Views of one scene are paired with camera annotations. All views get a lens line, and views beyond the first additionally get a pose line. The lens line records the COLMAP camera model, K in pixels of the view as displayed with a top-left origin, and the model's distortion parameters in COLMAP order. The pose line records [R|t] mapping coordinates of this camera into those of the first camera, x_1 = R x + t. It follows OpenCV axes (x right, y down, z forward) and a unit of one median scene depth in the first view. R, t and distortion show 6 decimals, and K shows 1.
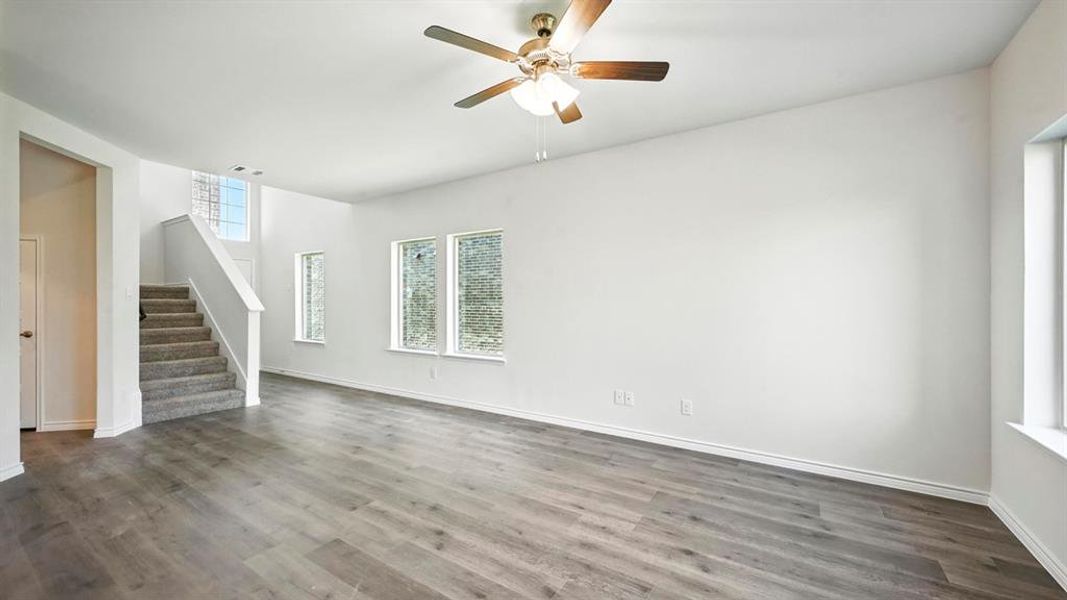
lens RADIAL K [[417.9, 0, 531.0], [0, 417.9, 304.8], [0, 0, 1]] dist [-0.001900, -0.000108]
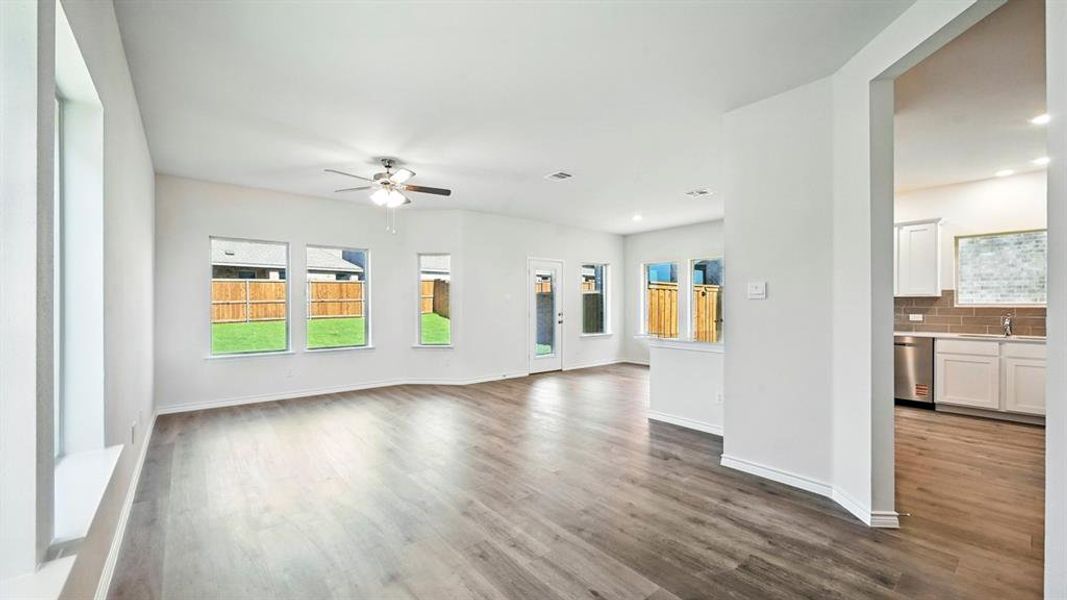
lens RADIAL K [[417.9, 0, 531.0], [0, 417.9, 304.8], [0, 0, 1]] dist [-0.001900, -0.000108]
pose [[-0.955995, -0.000845, 0.293381, -0.724345], [0.000159, 0.999994, 0.003399, -0.004593], [-0.293382, 0.003296, -0.955990, 1.632857]]
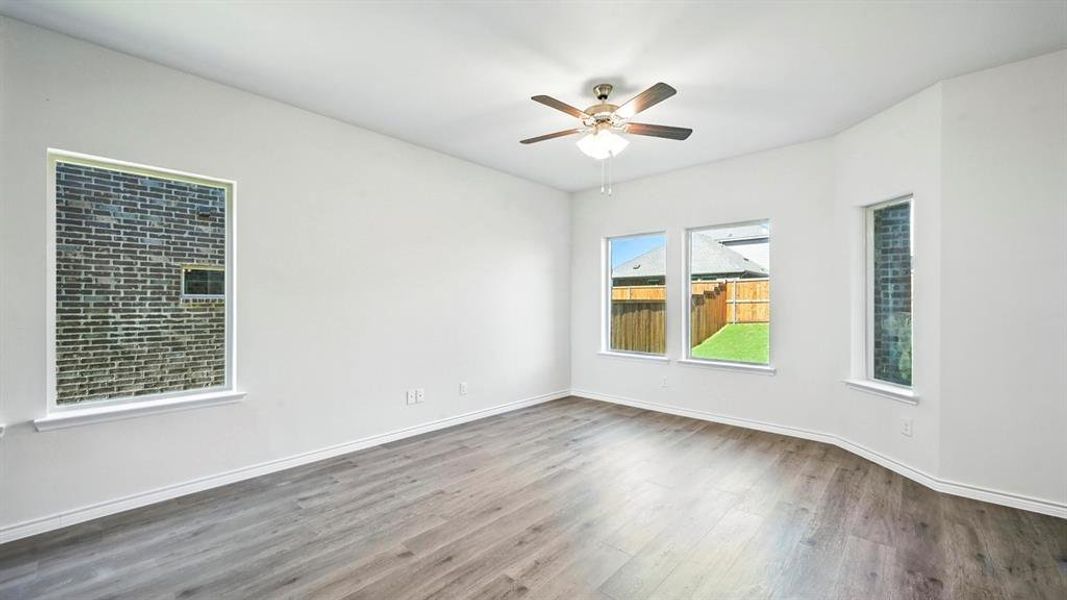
lens RADIAL K [[422.2, 0, 531.7], [0, 422.2, 301.8], [0, 0, 1]] dist [-0.003116, 0.000266]
pose [[0.160523, -0.000995, 0.987032, -0.801561], [0.001356, 0.999999, 0.000788, -0.004788], [-0.987031, 0.001212, 0.160524, 0.610924]]
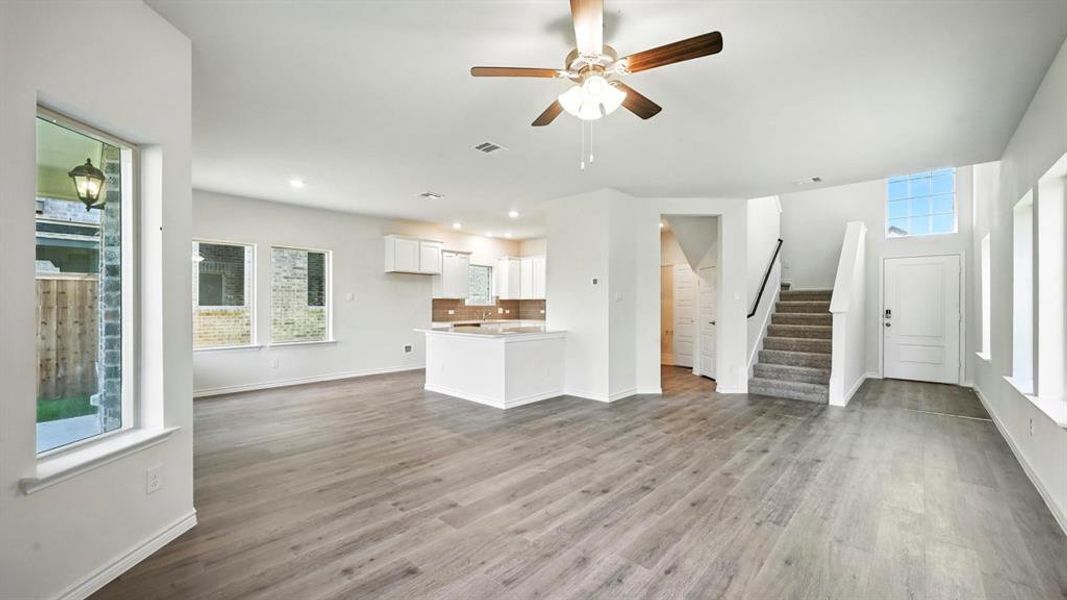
lens RADIAL K [[417.9, 0, 531.0], [0, 417.9, 304.8], [0, 0, 1]] dist [-0.001900, -0.000108]
pose [[-0.165349, 0.000776, -0.986235, 0.646813], [-0.005355, 0.999984, 0.001685, -0.001485], [0.986221, 0.005560, -0.165342, 0.621009]]
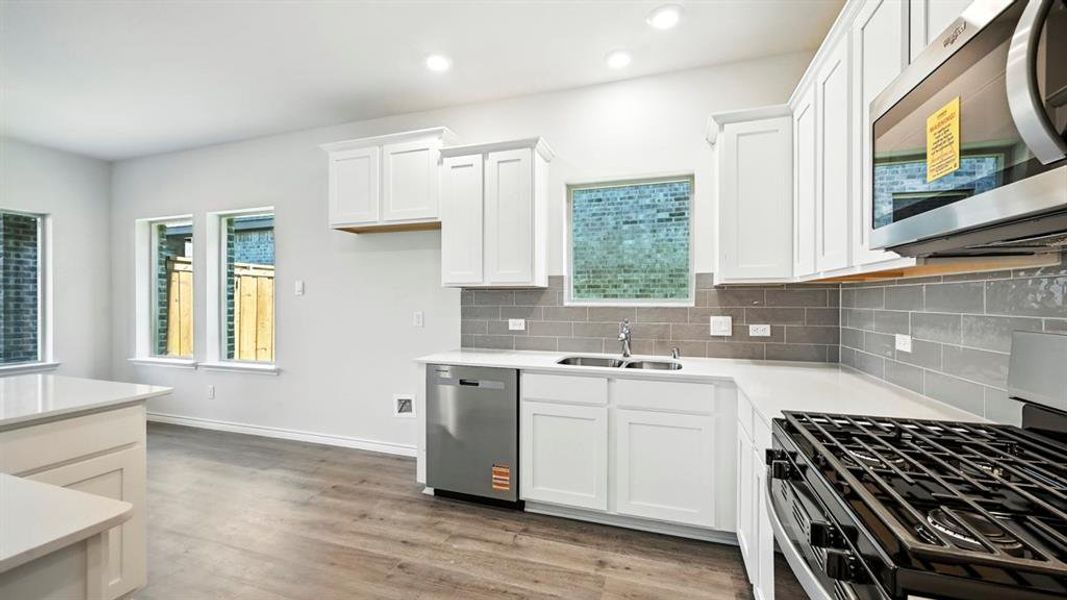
lens RADIAL K [[422.2, 0, 531.7], [0, 422.2, 301.8], [0, 0, 1]] dist [-0.003116, 0.000266]
pose [[-0.965631, 0.000070, -0.259918, -1.417154], [-0.001691, 0.999977, 0.006550, -0.004660], [0.259913, 0.006764, -0.965608, 0.618793]]
